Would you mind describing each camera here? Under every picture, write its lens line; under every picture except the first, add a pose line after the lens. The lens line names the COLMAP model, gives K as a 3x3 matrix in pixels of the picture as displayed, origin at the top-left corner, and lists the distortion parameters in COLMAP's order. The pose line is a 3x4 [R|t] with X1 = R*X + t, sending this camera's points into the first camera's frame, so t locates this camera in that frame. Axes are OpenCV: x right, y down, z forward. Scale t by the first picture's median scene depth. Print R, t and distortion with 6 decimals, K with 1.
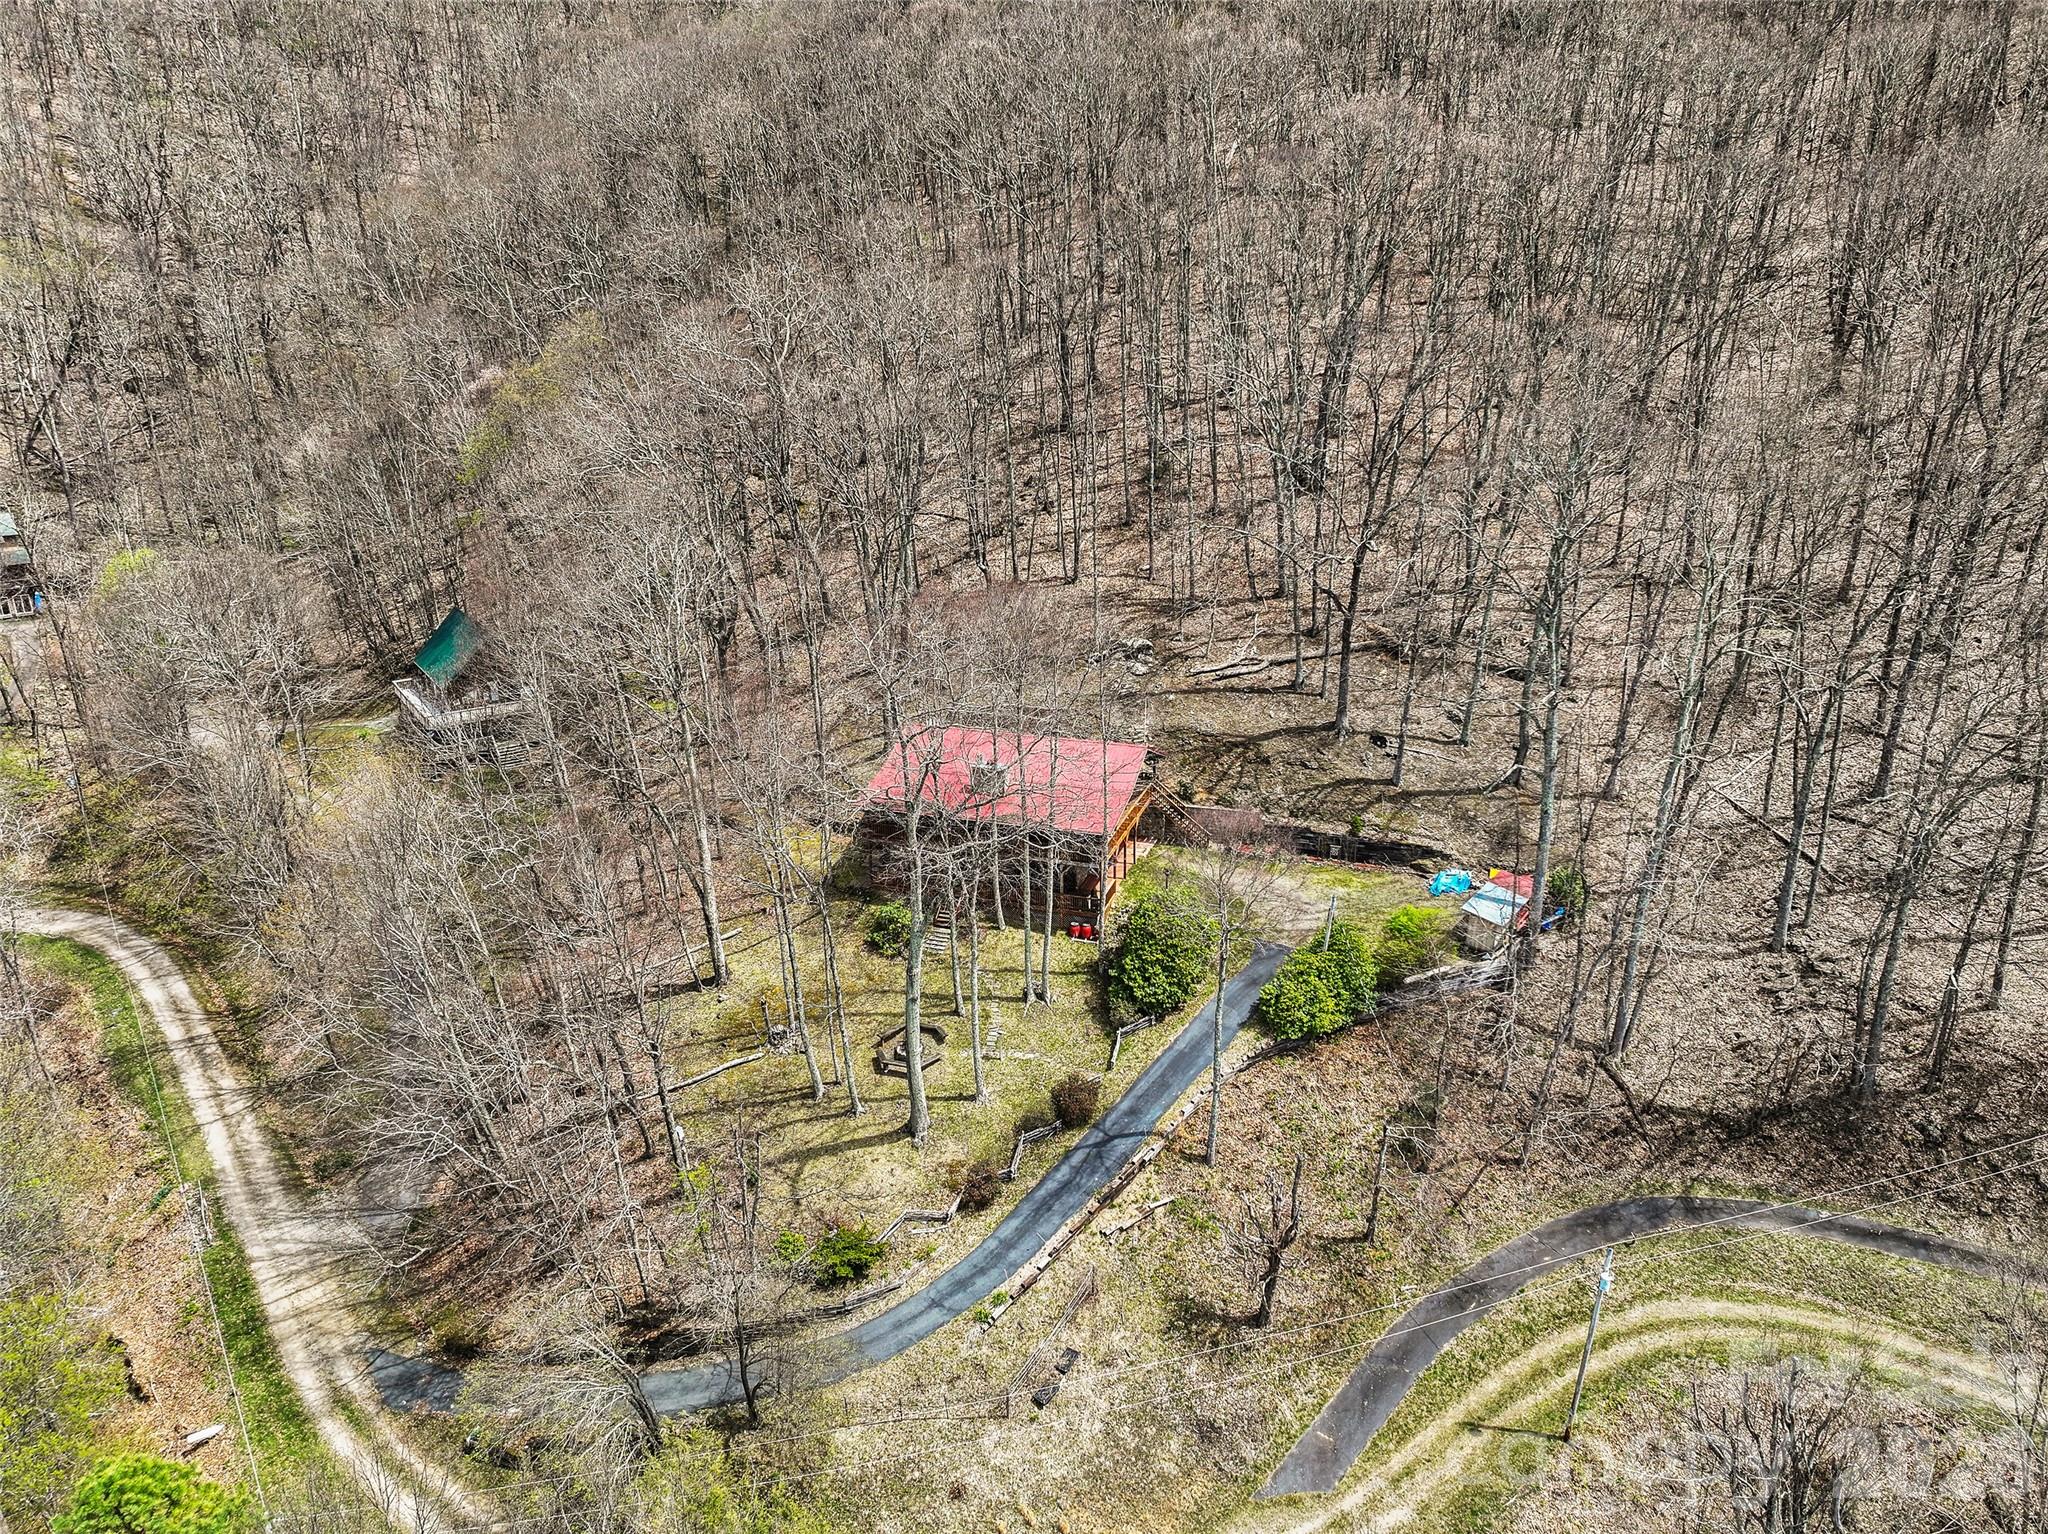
lens RADIAL K [[1461.6, 0, 1024.0], [0, 1461.6, 767.0], [0, 0, 1]] dist [0.034301, 0.000232]
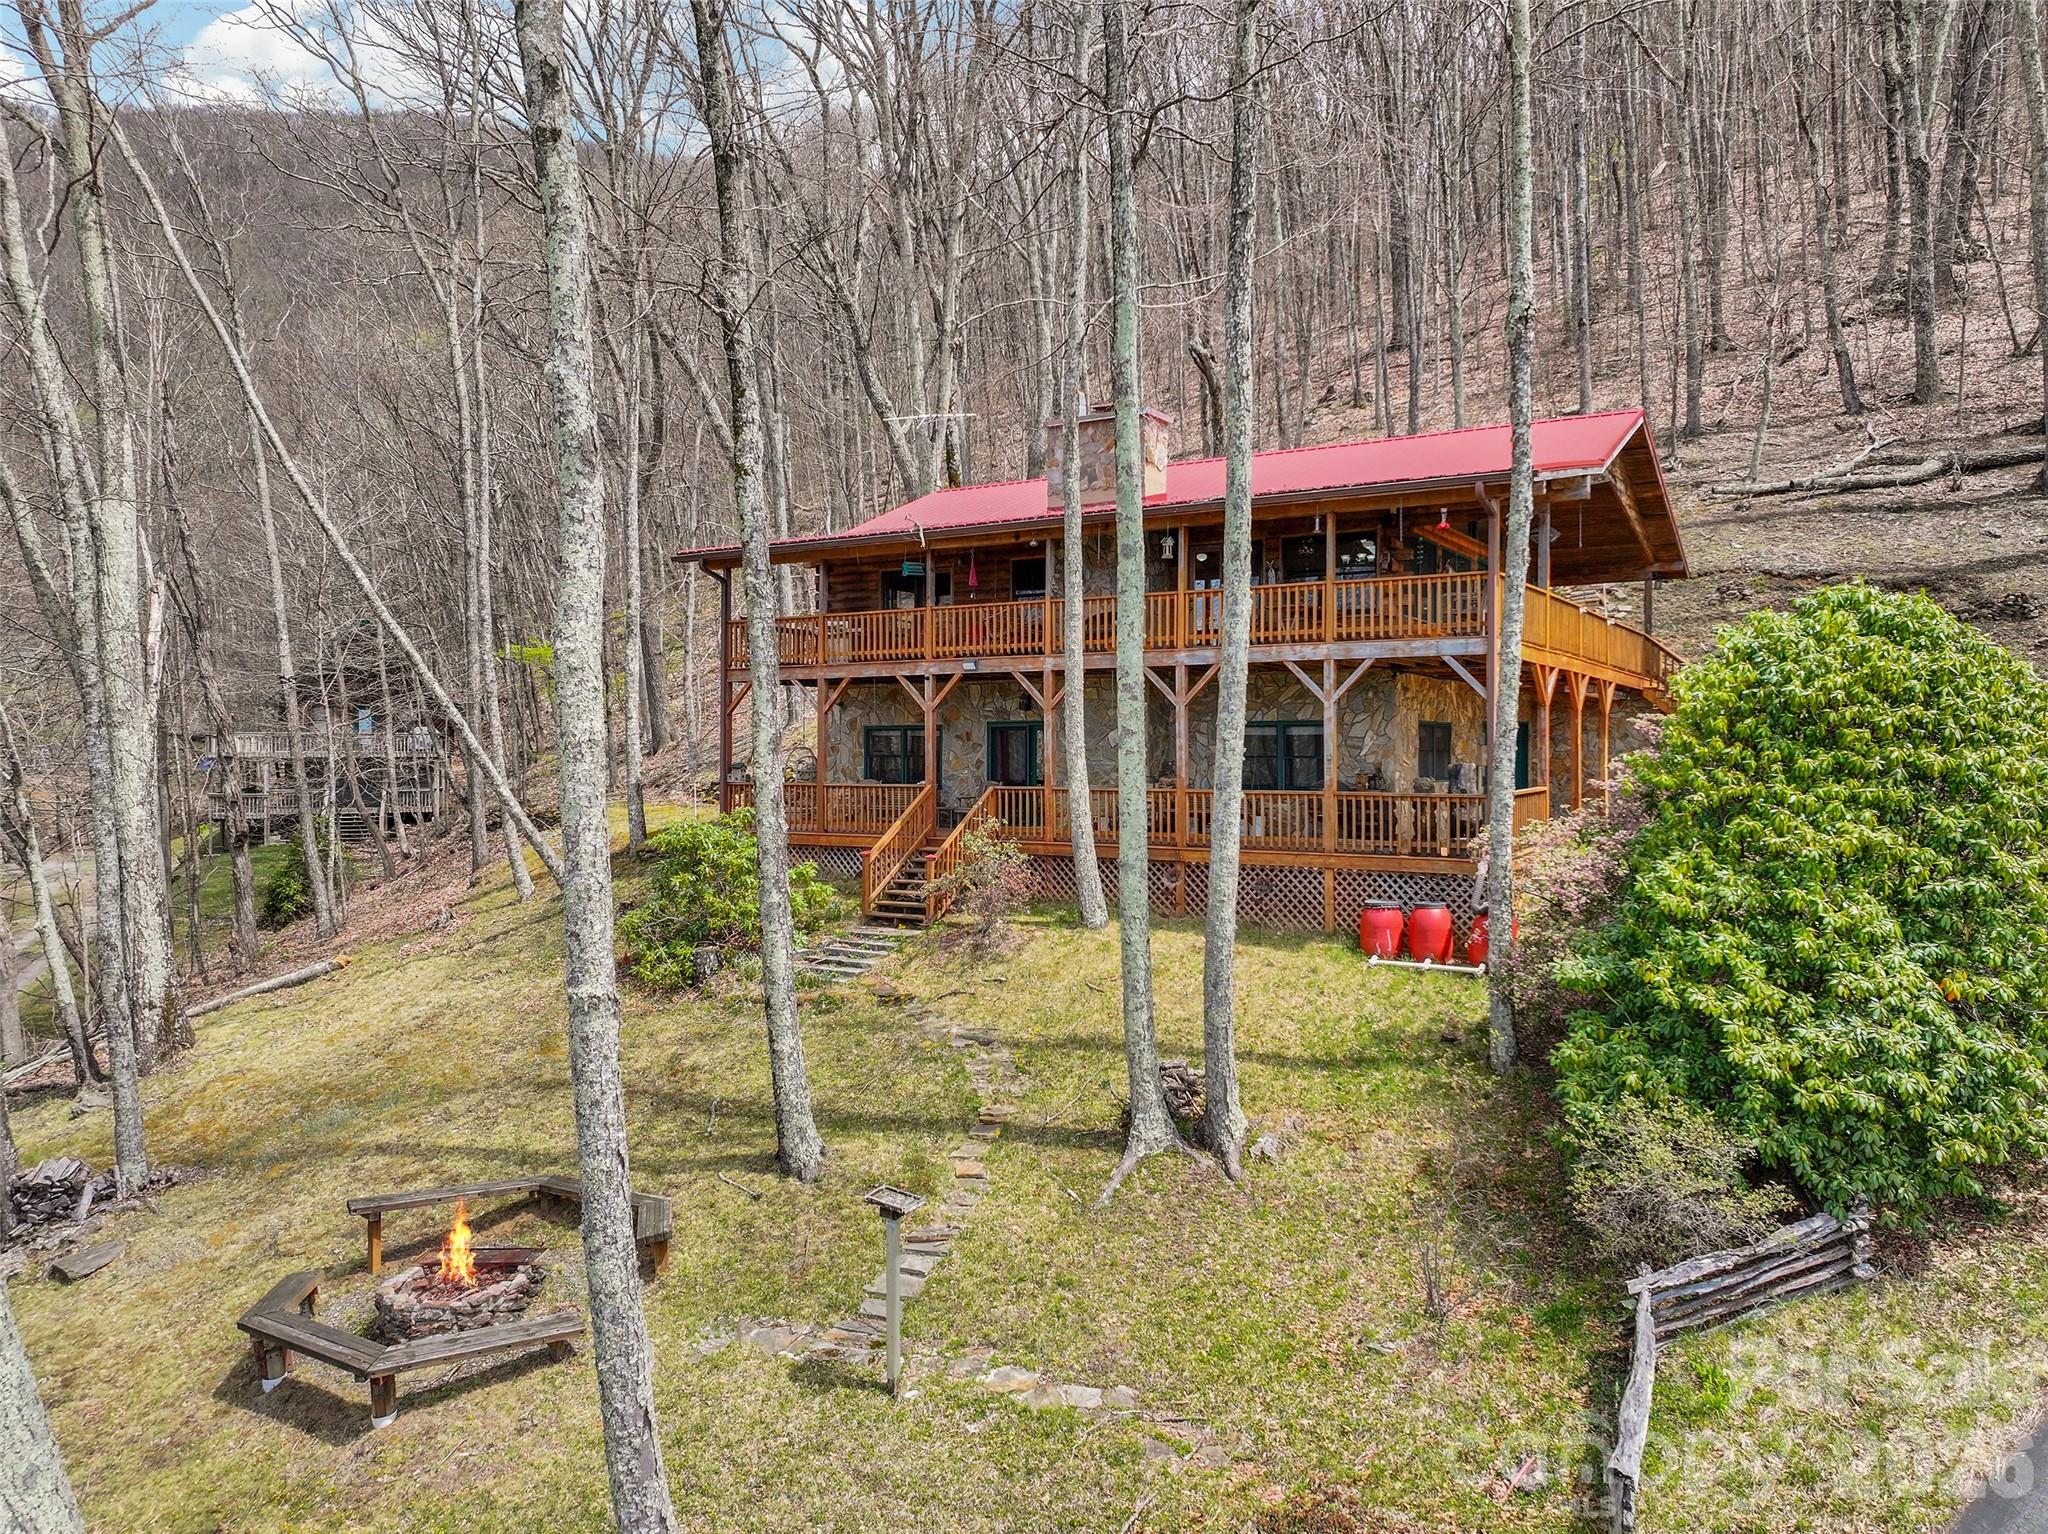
lens RADIAL K [[1464.4, 0, 1024.0], [0, 1464.4, 767.0], [0, 0, 1]] dist [0.003800, -0.000296]
pose [[0.971419, 0.007627, -0.237250, 0.036716], [-0.084597, 0.944979, -0.316004, 0.178615], [0.221786, 0.327043, 0.918615, 0.802056]]
